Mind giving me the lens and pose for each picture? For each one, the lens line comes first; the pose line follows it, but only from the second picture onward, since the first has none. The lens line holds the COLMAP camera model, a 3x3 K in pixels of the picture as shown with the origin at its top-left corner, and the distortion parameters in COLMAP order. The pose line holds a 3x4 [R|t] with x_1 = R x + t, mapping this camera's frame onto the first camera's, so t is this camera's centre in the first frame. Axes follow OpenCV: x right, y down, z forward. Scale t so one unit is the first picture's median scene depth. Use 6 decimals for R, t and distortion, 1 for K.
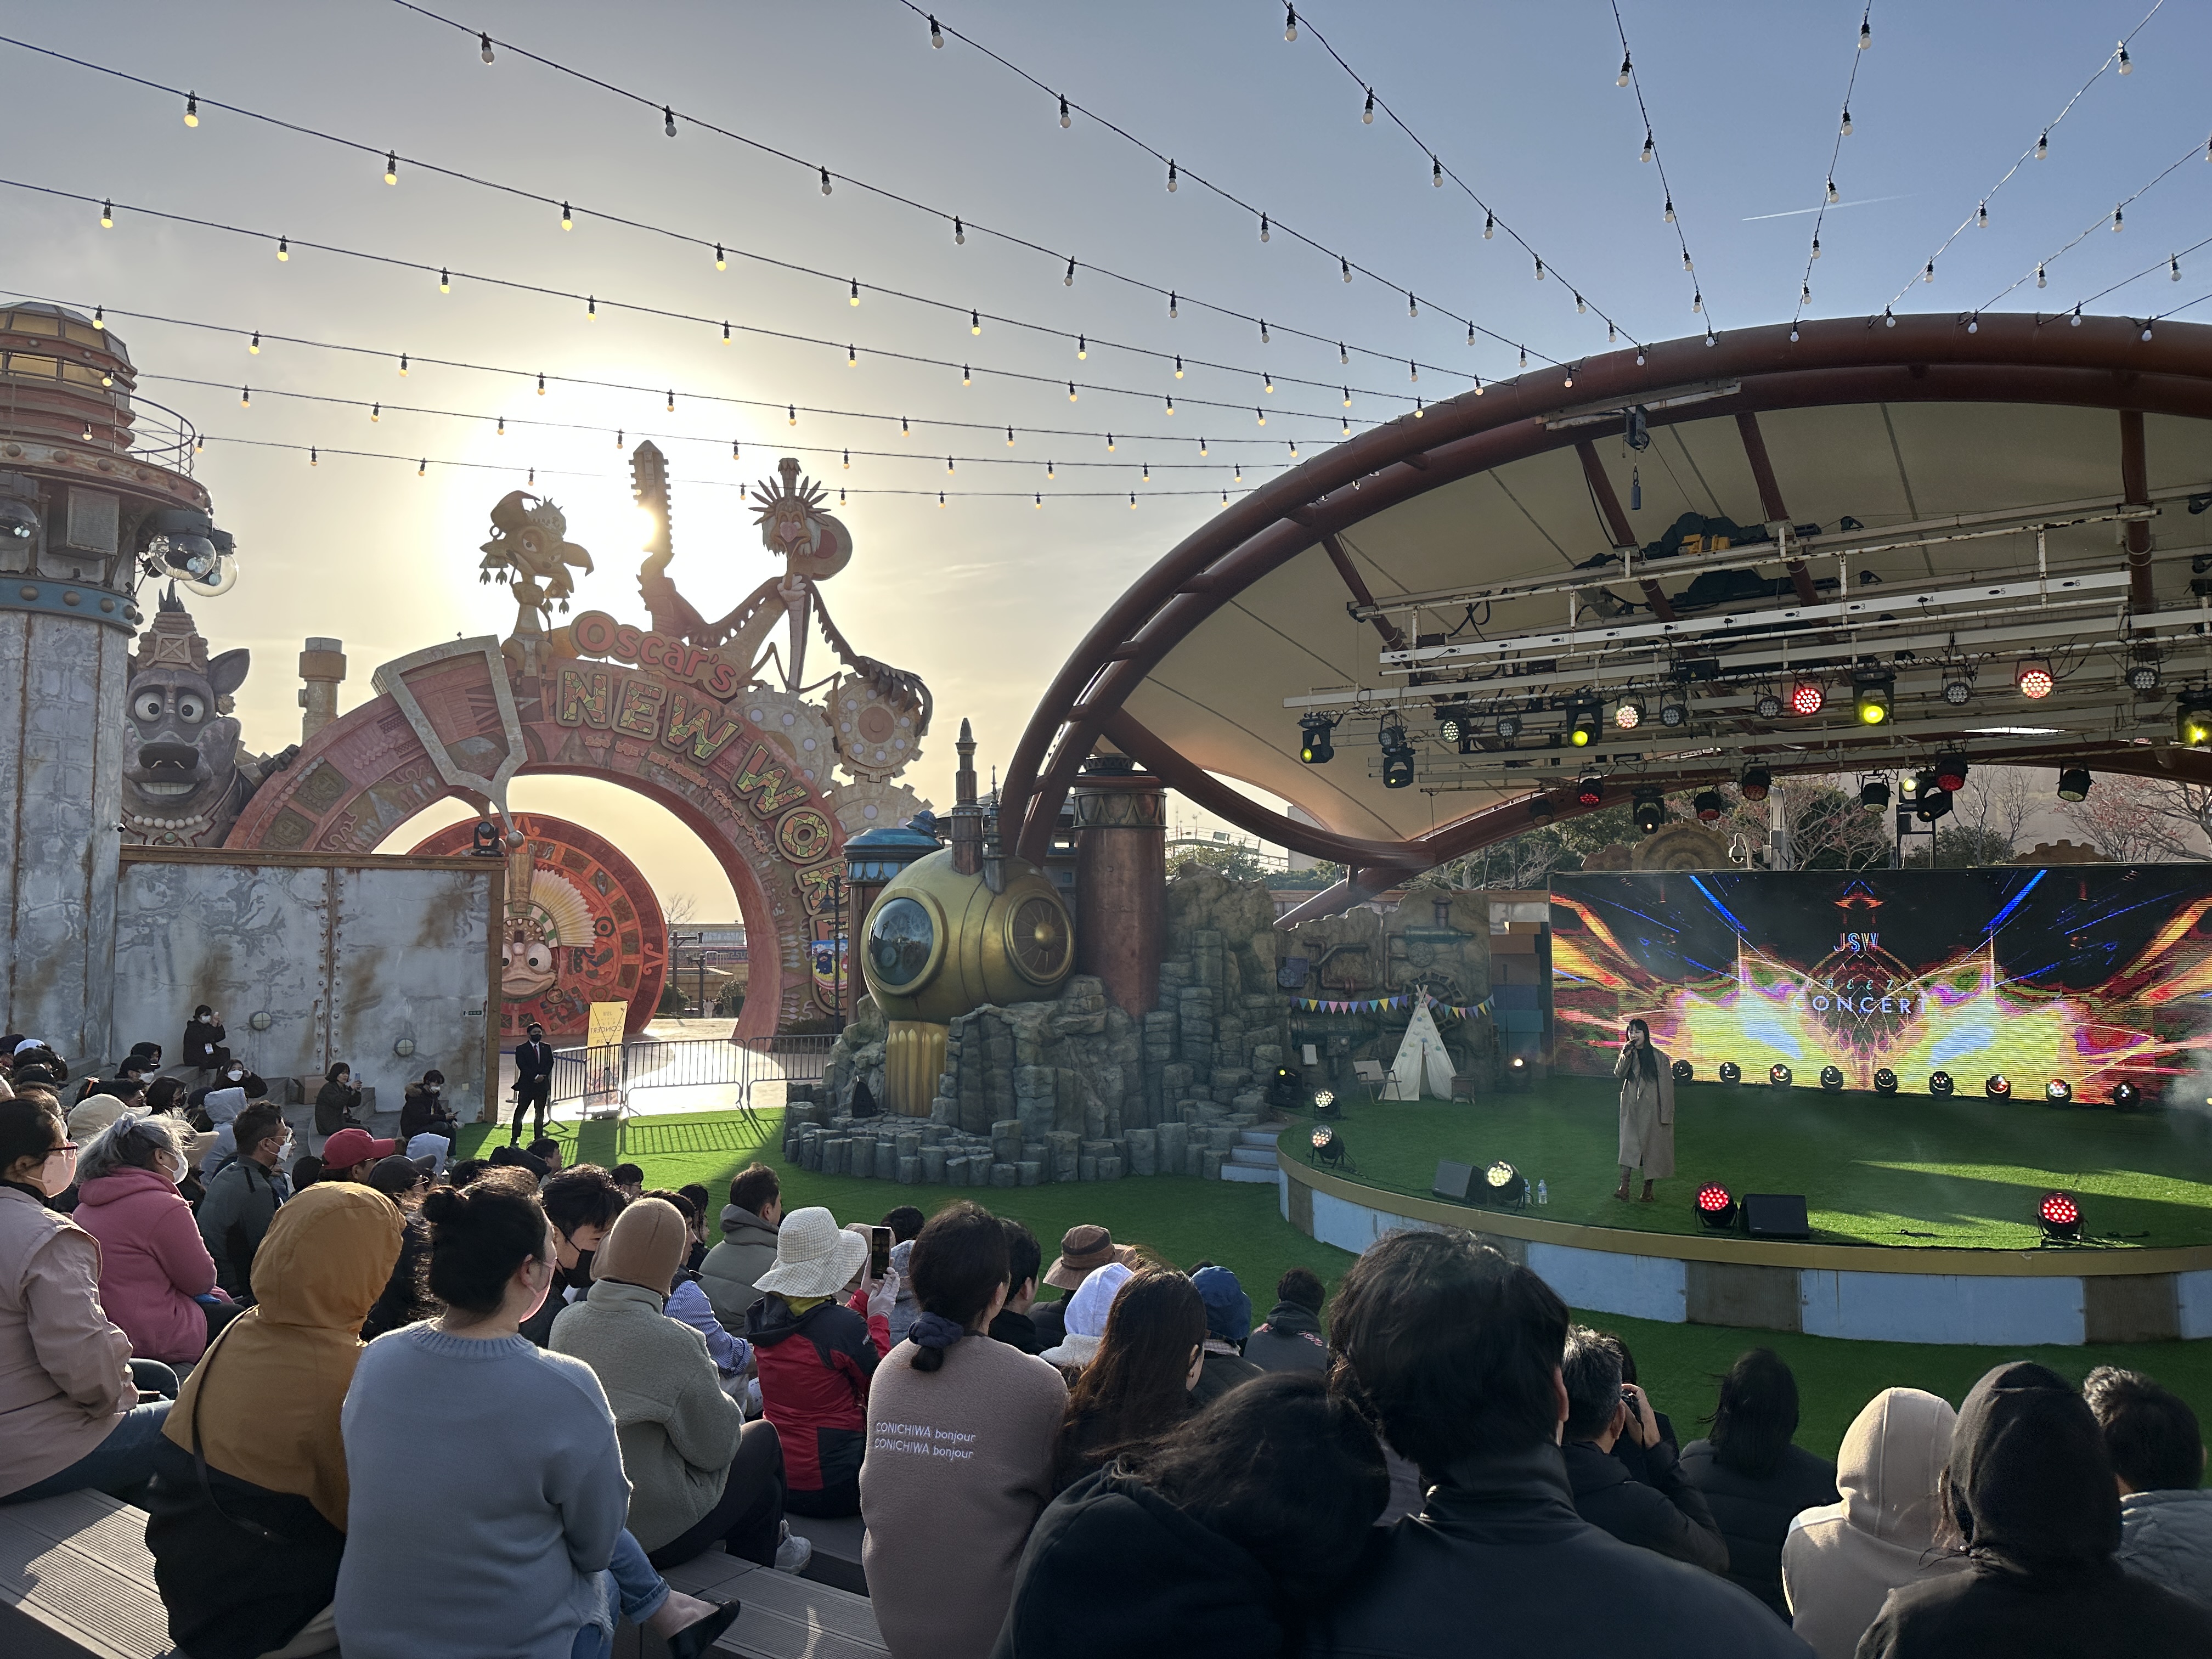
lens RADIAL K [[1552.9, 0, 1106.0], [0, 1552.9, 829.5], [0, 0, 1]] dist [0.105476, -0.167542]
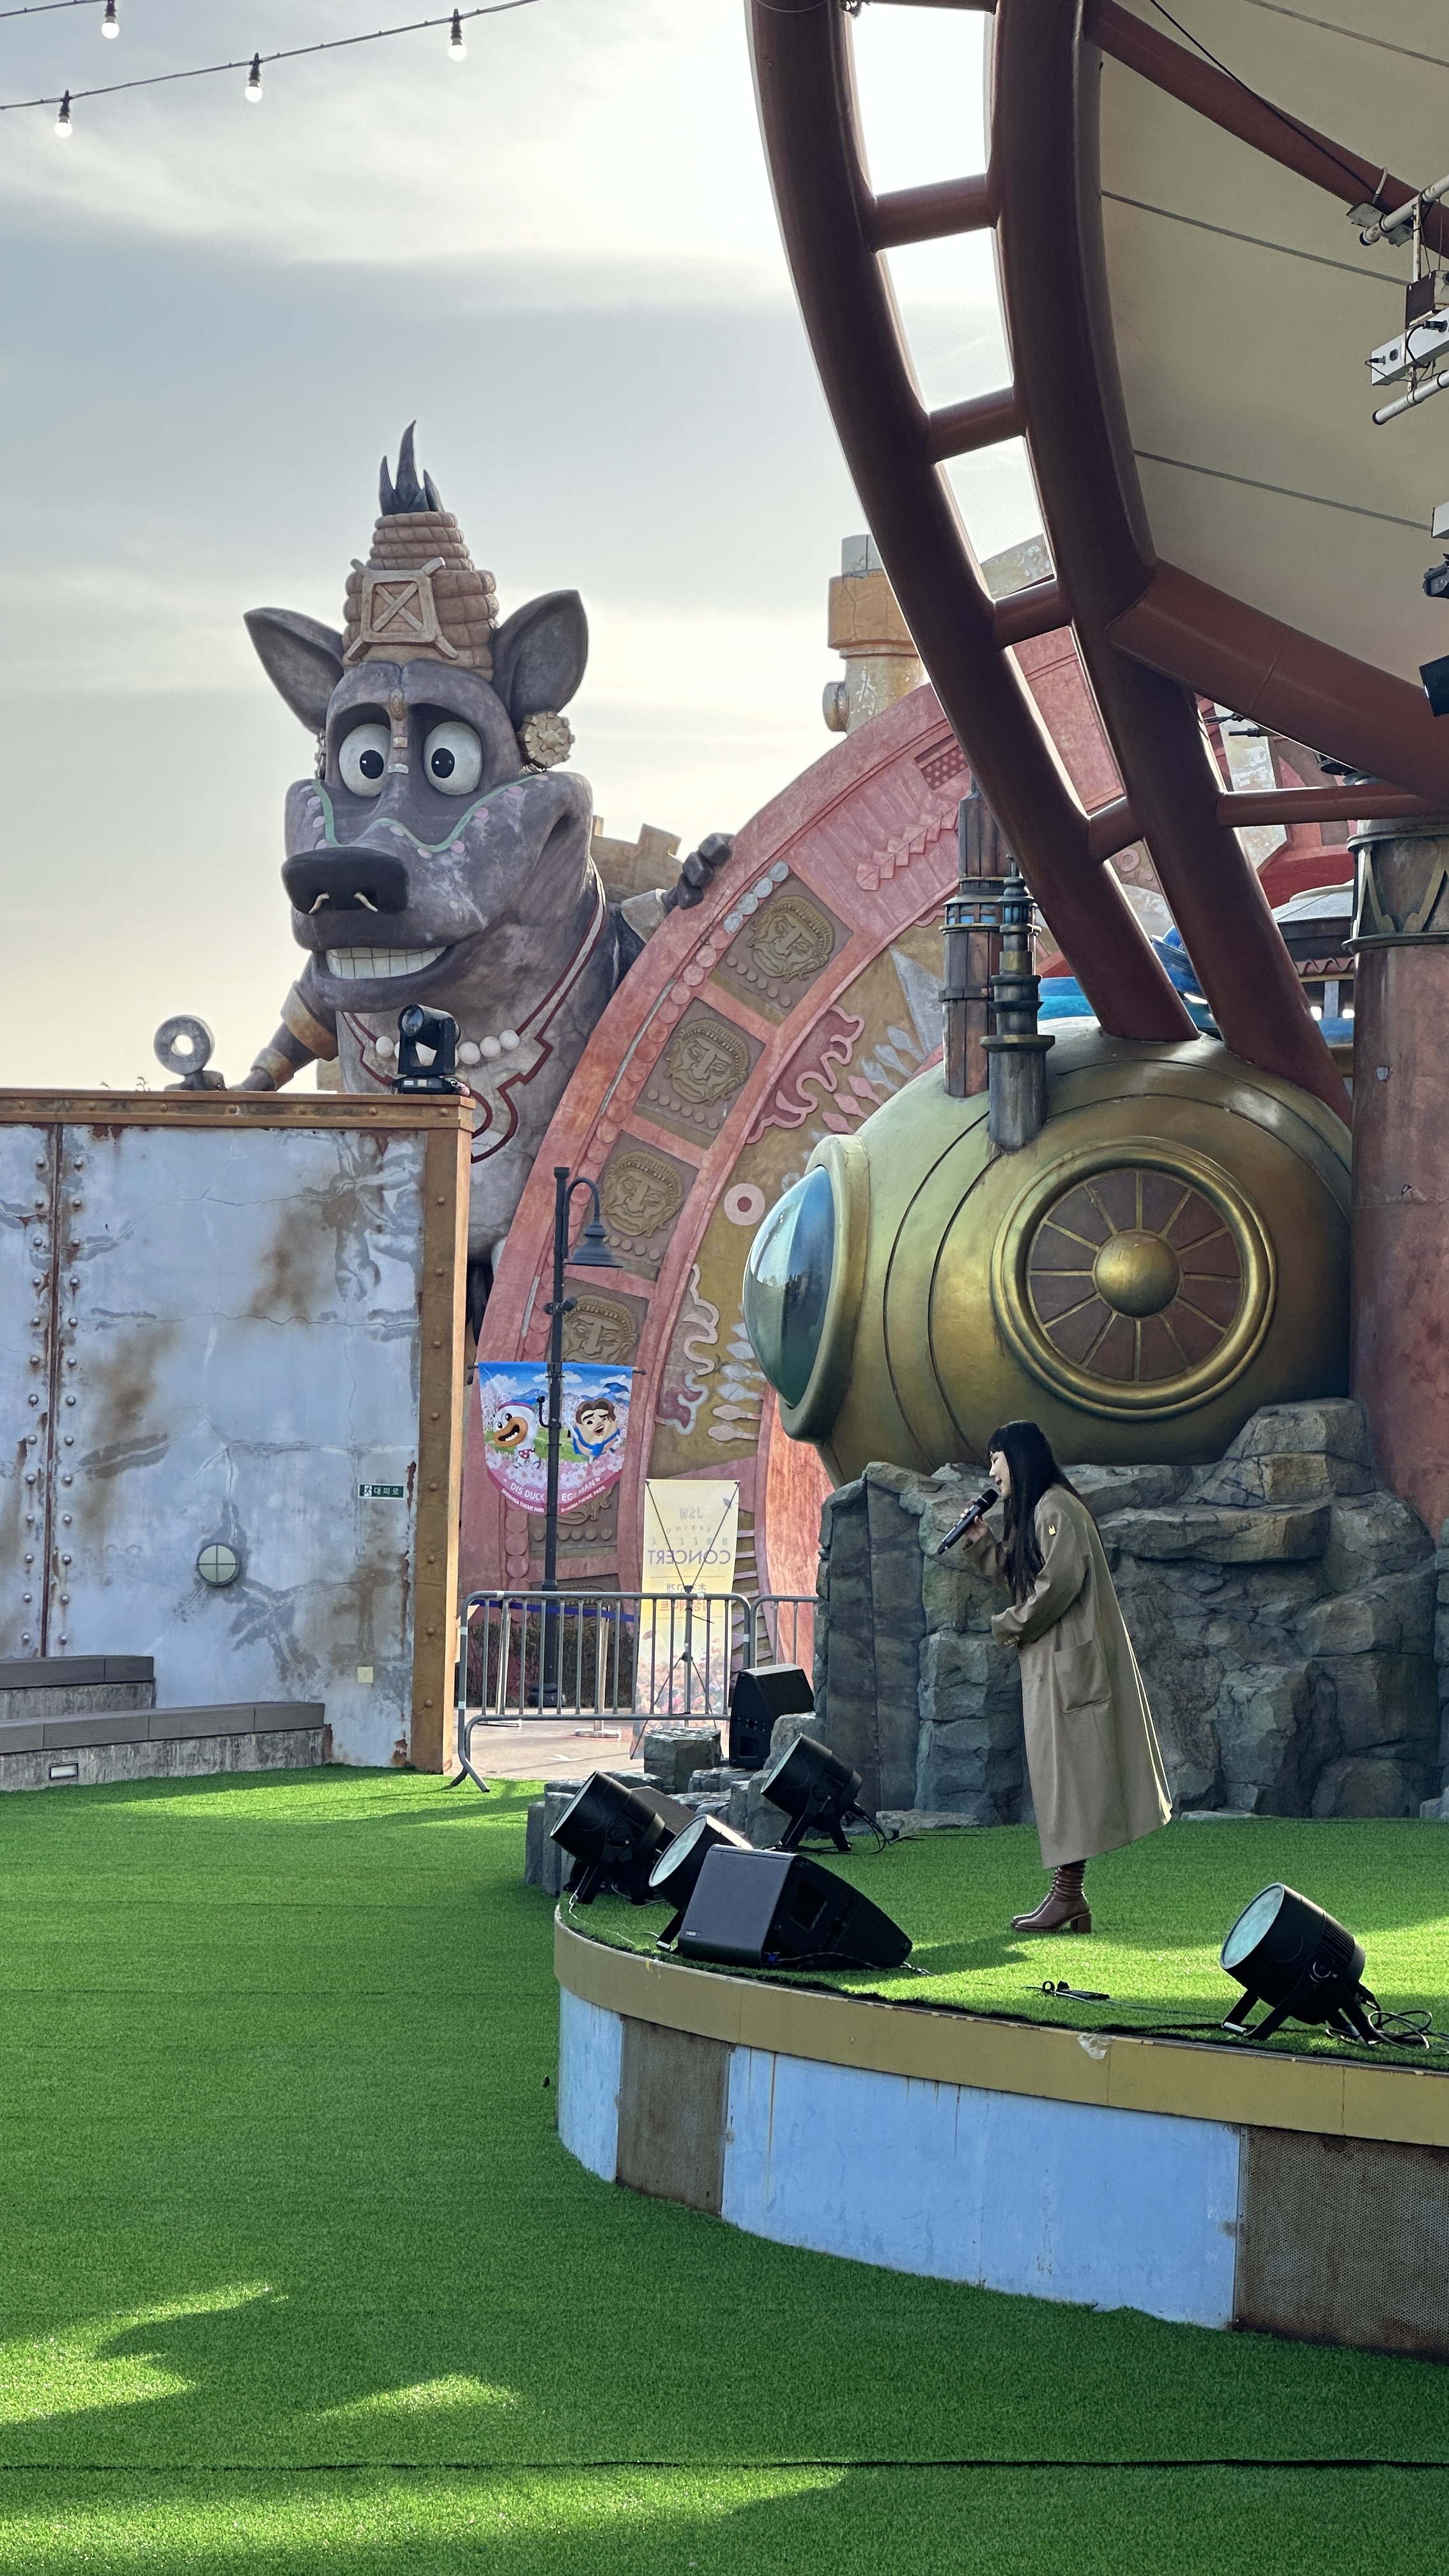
lens RADIAL K [[5859.3, 0, 724.5], [0, 5859.3, 1288.0], [0, 0, 1]] dist [-0.408372, 5.015448]
pose [[0.711130, -0.001706, -0.703058, 0.711956], [0.022599, 0.999536, 0.020432, 0.039225], [0.702697, -0.030419, 0.710839, 0.023885]]
